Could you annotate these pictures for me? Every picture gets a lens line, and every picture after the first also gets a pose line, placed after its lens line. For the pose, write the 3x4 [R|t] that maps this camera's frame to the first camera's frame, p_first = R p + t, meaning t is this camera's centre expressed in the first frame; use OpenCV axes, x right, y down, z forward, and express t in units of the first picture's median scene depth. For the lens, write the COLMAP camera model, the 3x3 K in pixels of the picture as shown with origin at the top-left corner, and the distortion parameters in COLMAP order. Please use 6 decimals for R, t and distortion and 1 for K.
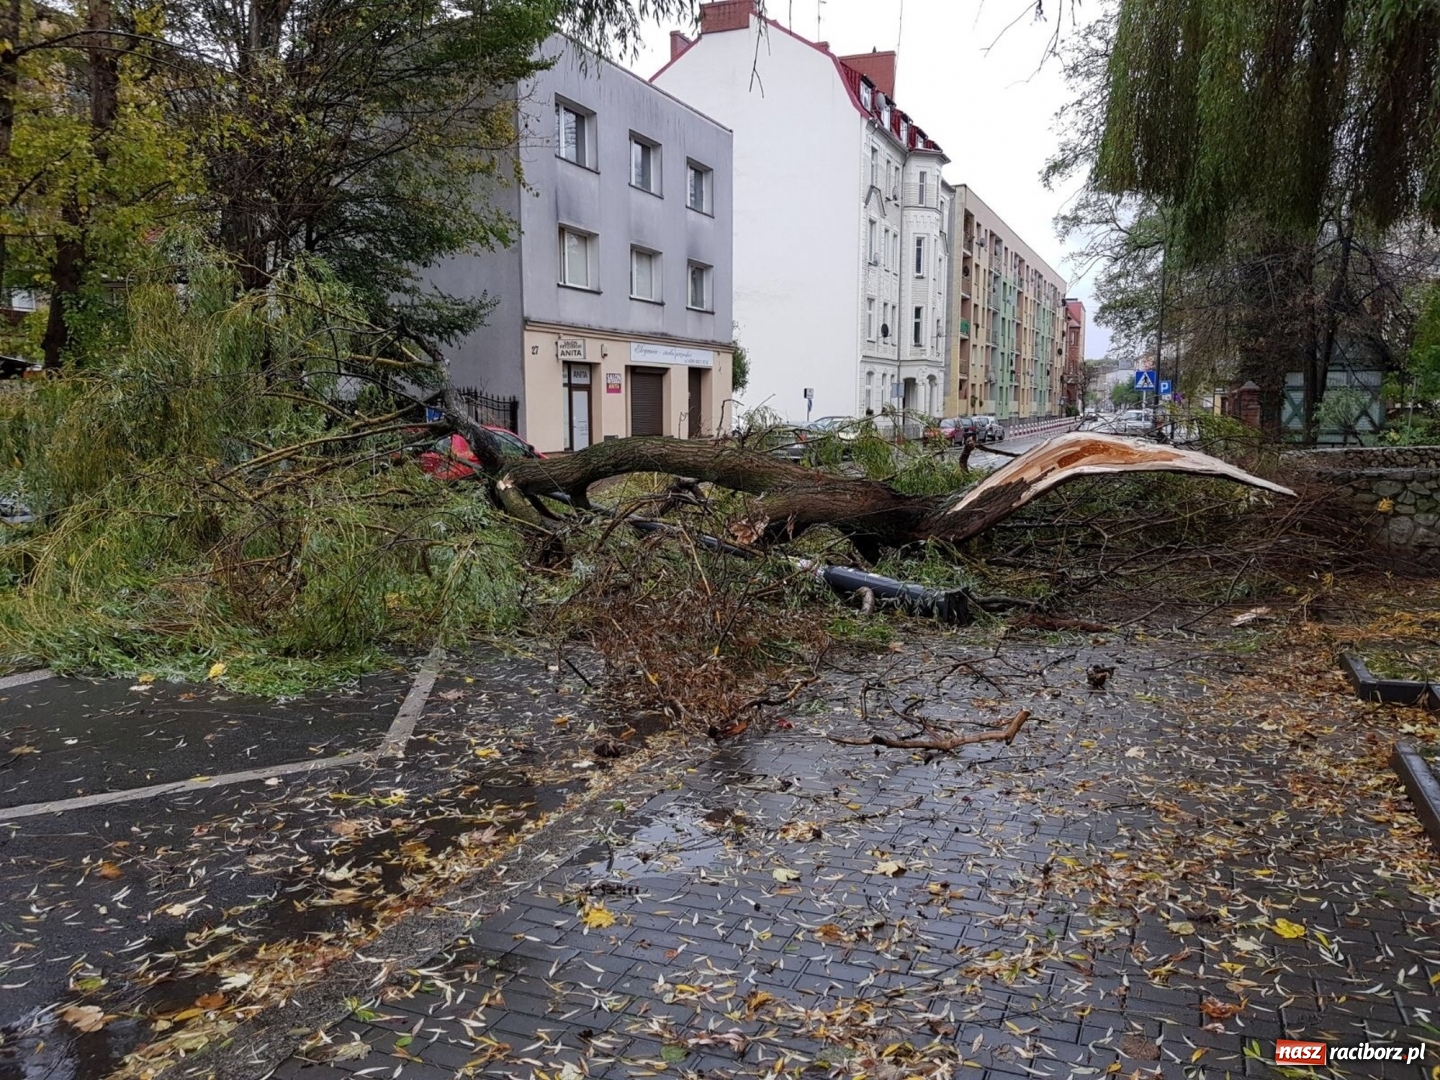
lens RADIAL K [[1113.3, 0, 705.8], [0, 1113.3, 561.9], [0, 0, 1]] dist [0.125433, -0.249397]
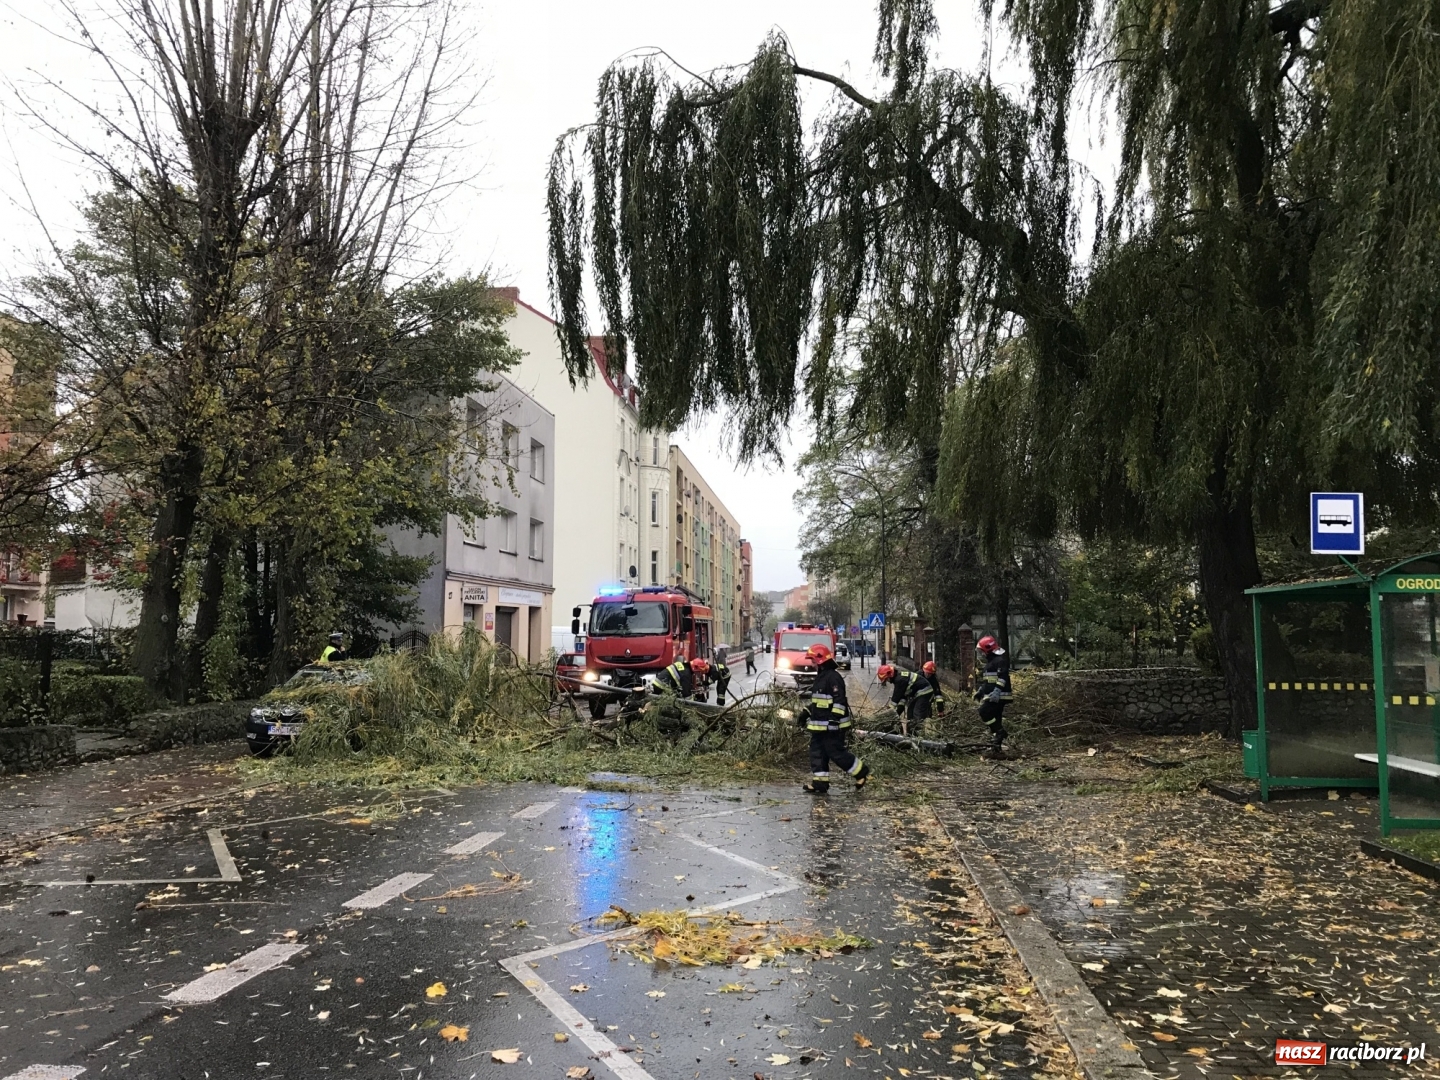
lens RADIAL K [[1181.6, 0, 720.0], [0, 1181.6, 540.0], [0, 0, 1]] dist [0.083234, -0.137435]
pose [[0.951353, 0.025499, 0.307046, -0.176735], [0.041818, 0.976661, -0.210677, 0.022367], [-0.305252, 0.213268, 0.928083, -0.189067]]
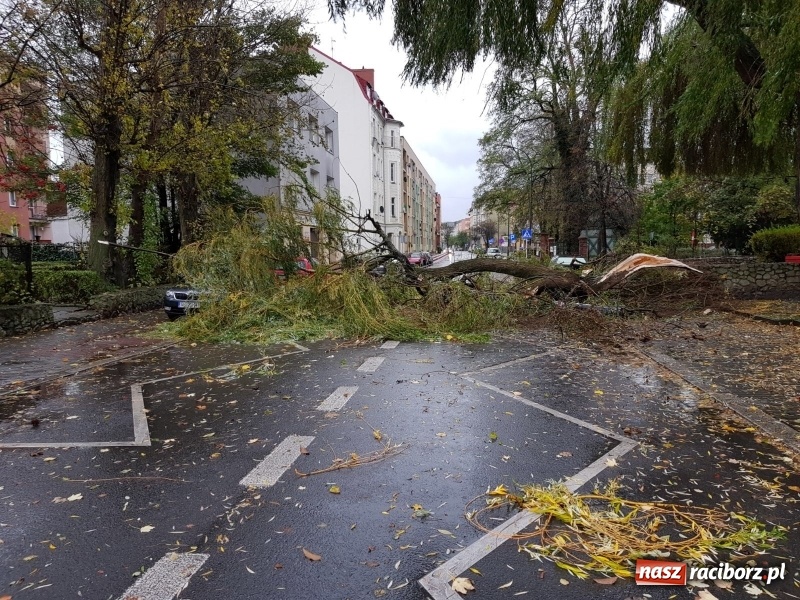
lens RADIAL K [[621.9, 0, 410.3], [0, 621.9, 316.5], [0, 0, 1]] dist [0.075384, -0.125469]
pose [[0.955858, -0.045293, 0.290319, -0.176033], [0.053525, 0.998357, -0.020474, 0.011902], [-0.288914, 0.035109, 0.956711, -0.090376]]
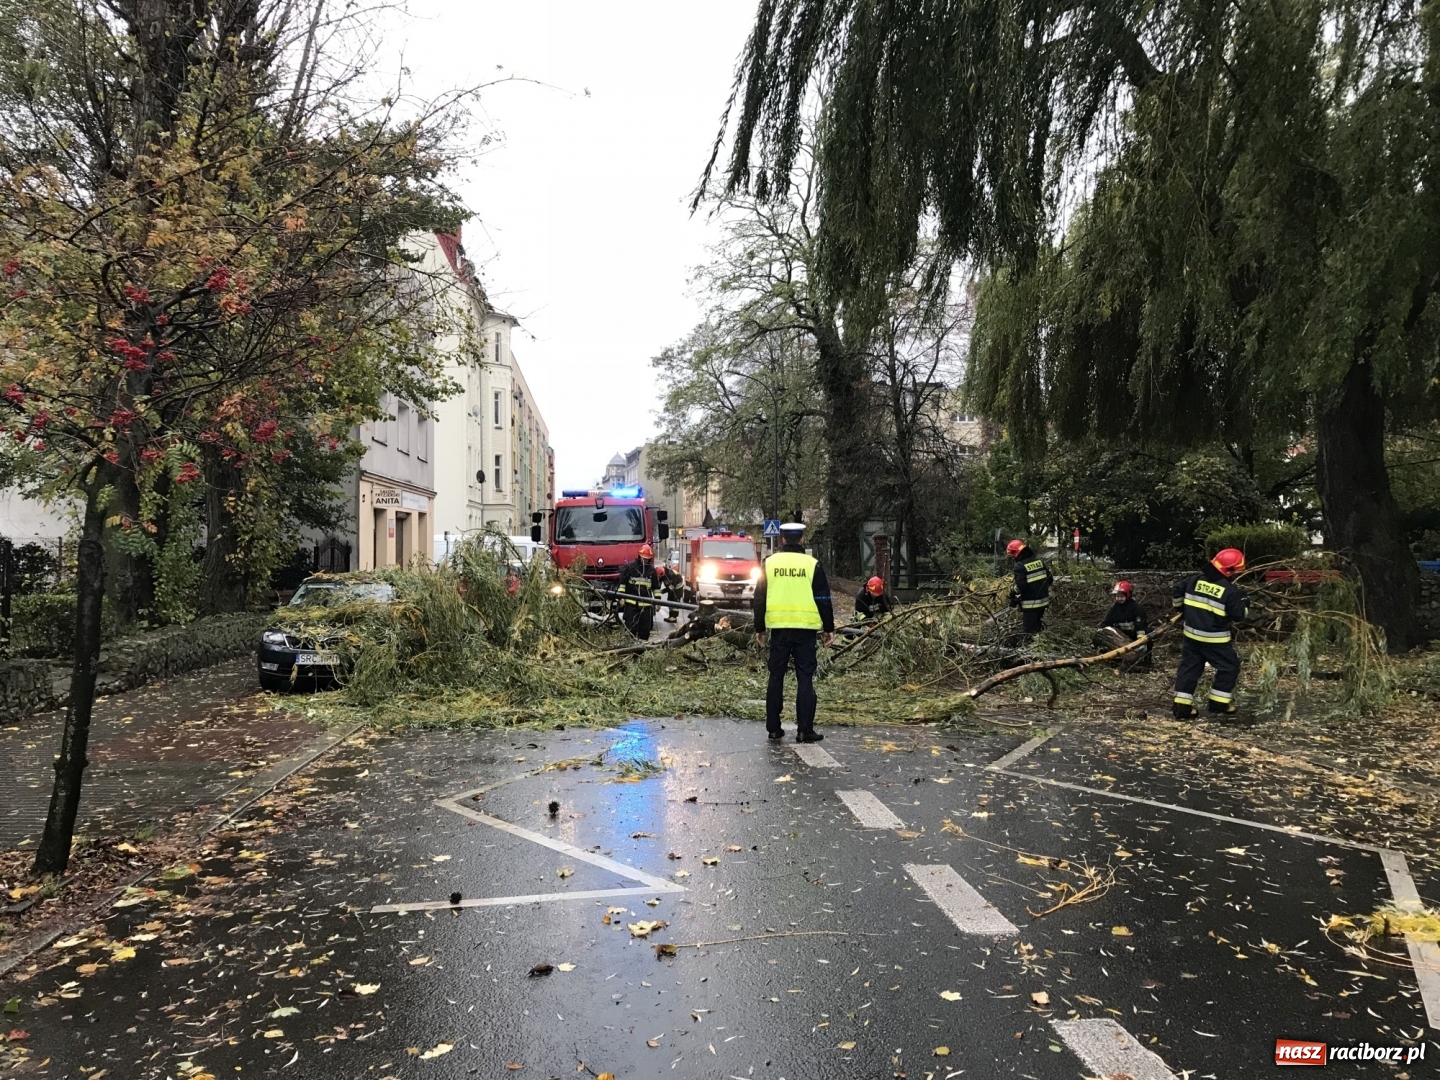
lens RADIAL K [[1181.6, 0, 720.0], [0, 1181.6, 540.0], [0, 0, 1]] dist [0.083234, -0.137435]
pose [[0.875819, -0.002067, 0.482636, -0.261233], [0.071033, 0.989653, -0.124662, 0.008734], [-0.477384, 0.143464, 0.866904, -0.083446]]
